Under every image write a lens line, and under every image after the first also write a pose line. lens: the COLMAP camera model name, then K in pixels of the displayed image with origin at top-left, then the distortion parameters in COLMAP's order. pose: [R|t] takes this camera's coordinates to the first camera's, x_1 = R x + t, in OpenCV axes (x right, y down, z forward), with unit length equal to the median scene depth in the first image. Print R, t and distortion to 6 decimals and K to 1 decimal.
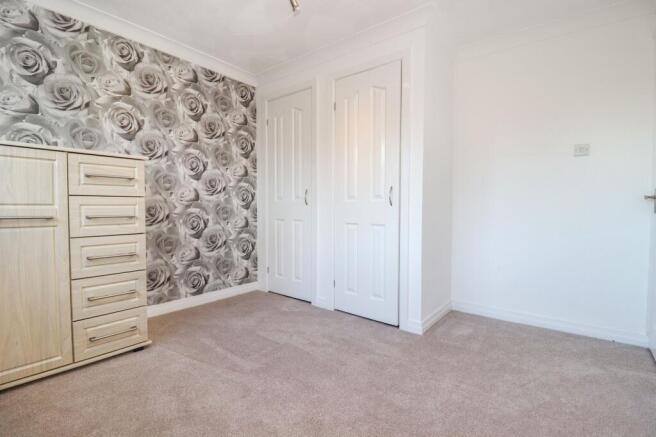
lens RADIAL K [[313.5, 0, 331.0], [0, 313.5, 213.9], [0, 0, 1]] dist [-0.002529, -0.000965]
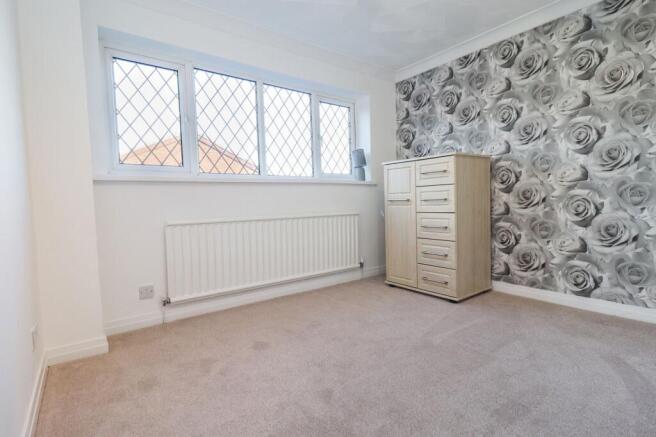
lens RADIAL K [[306.2, 0, 328.0], [0, 306.2, 218.5], [0, 0, 1]] dist [-0.001729, -0.000567]
pose [[-0.239706, 0.052660, -0.969416, 0.533989], [0.000393, 0.998533, 0.054144, 0.014756], [0.970845, 0.012597, -0.239375, 0.595697]]
